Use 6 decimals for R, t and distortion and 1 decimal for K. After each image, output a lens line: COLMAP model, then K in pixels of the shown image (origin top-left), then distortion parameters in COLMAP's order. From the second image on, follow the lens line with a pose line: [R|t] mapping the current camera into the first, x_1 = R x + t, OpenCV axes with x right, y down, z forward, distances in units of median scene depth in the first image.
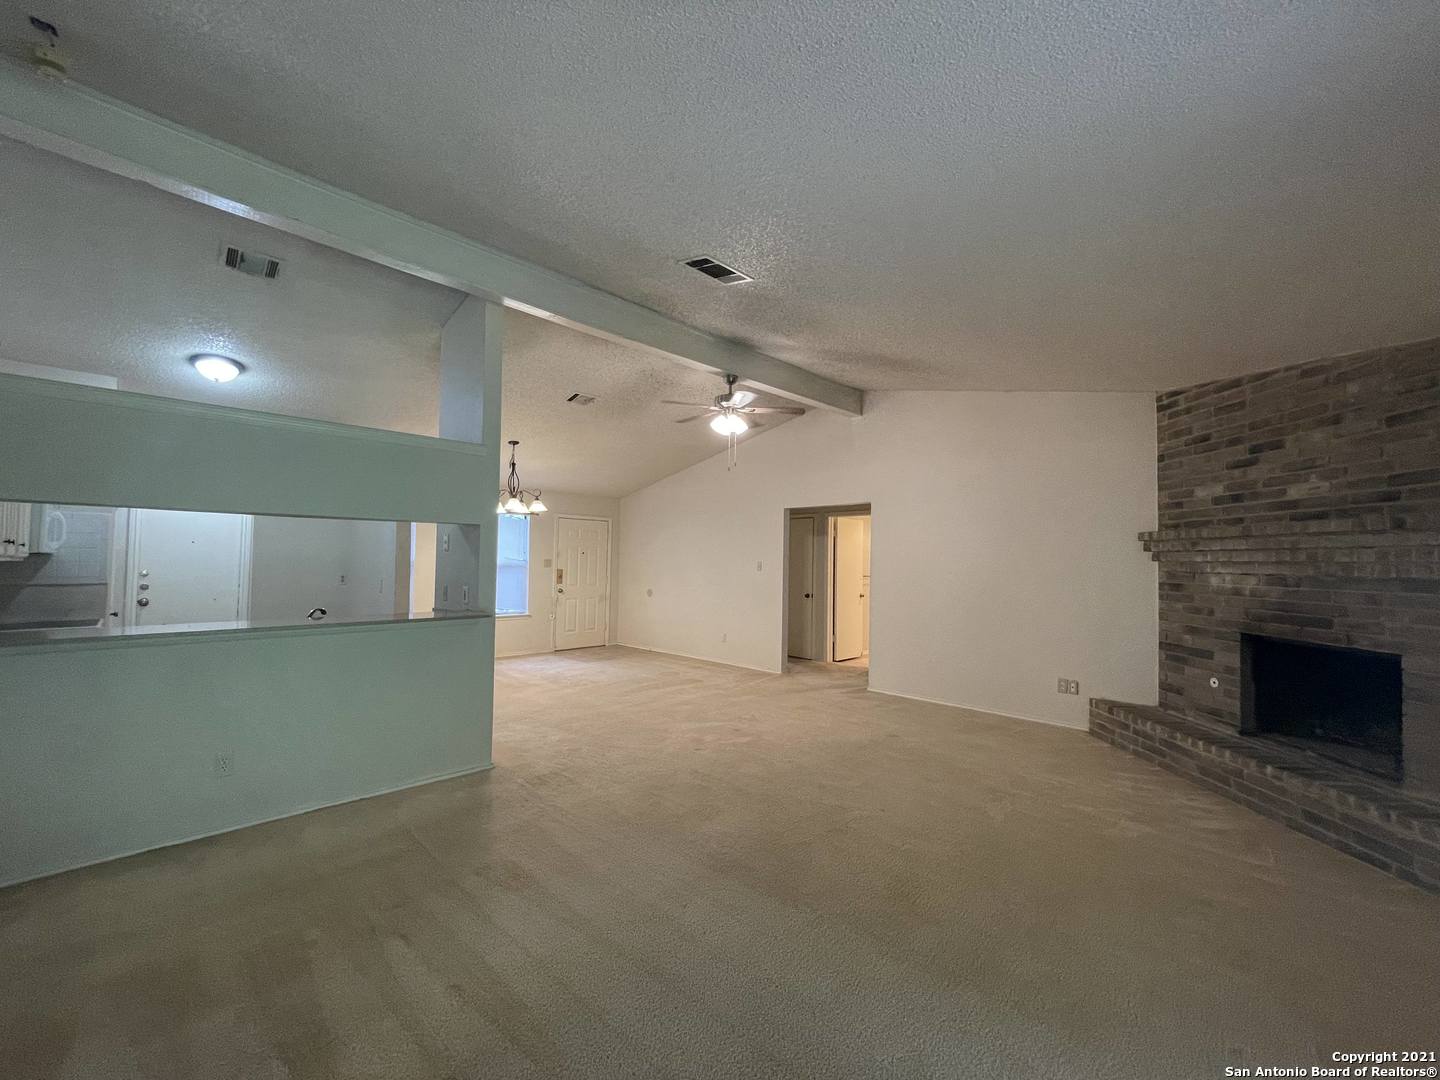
lens RADIAL K [[588.0, 0, 717.8], [0, 588.0, 541.2], [0, 0, 1]] dist [0.000832, -0.000056]
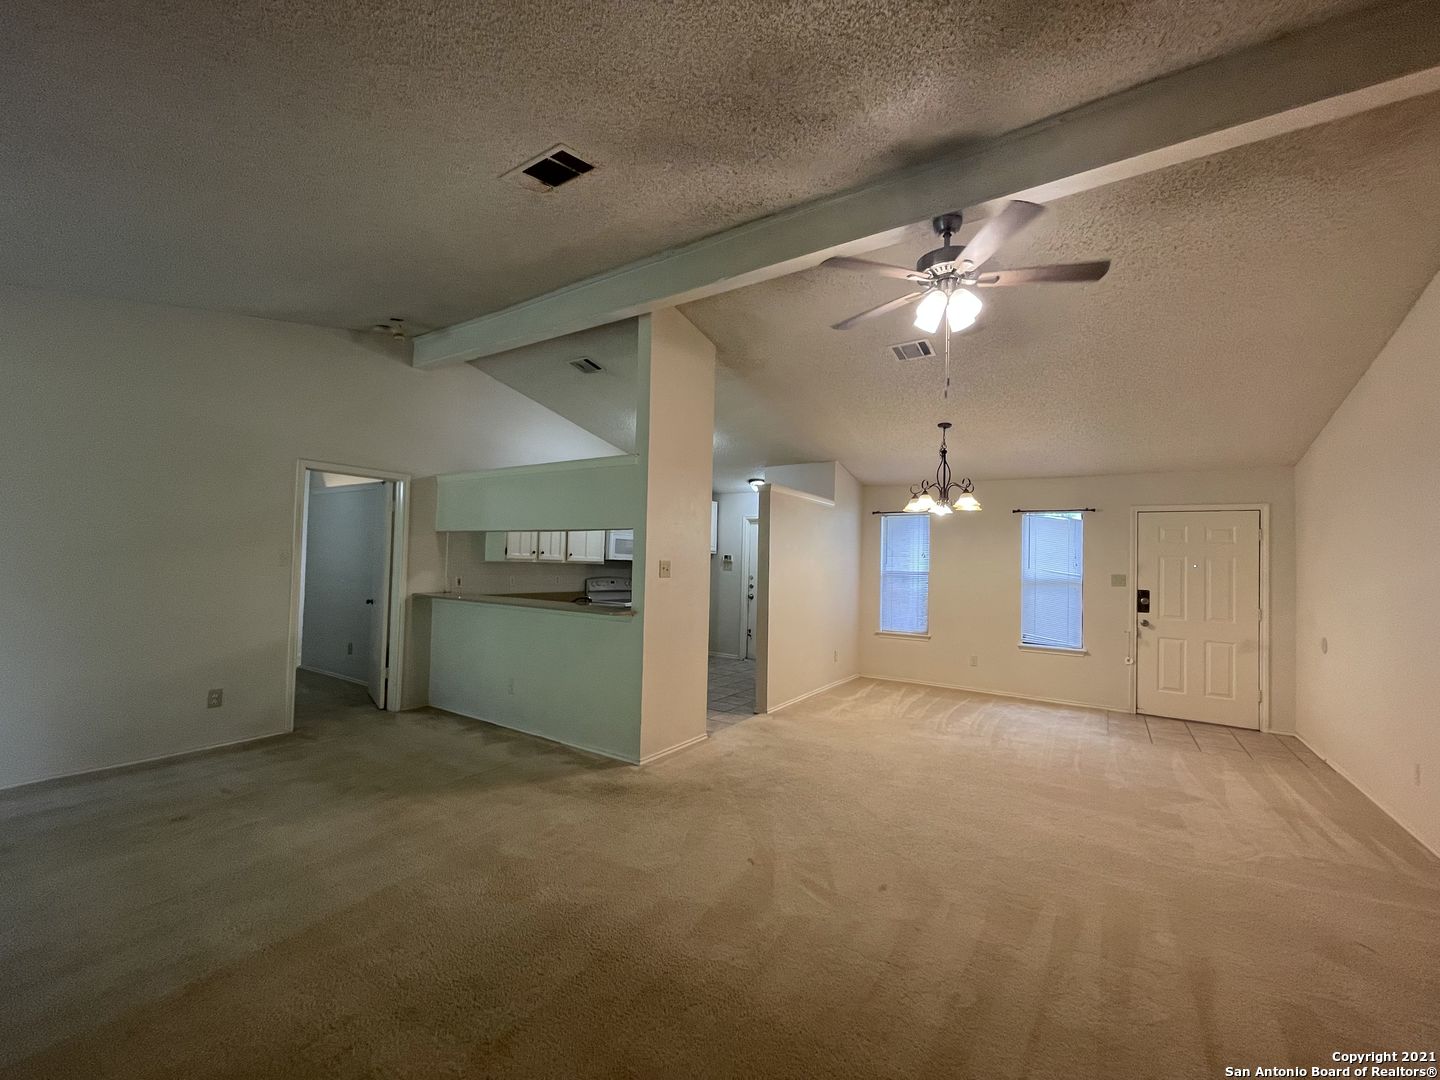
lens RADIAL K [[588.0, 0, 715.7], [0, 588.0, 546.6], [0, 0, 1]] dist [0.000832, -0.000056]
pose [[0.192011, -0.034299, -0.980793, 0.583146], [0.004816, 0.999410, -0.034008, 0.037883], [0.981381, 0.001806, 0.192063, 0.824278]]
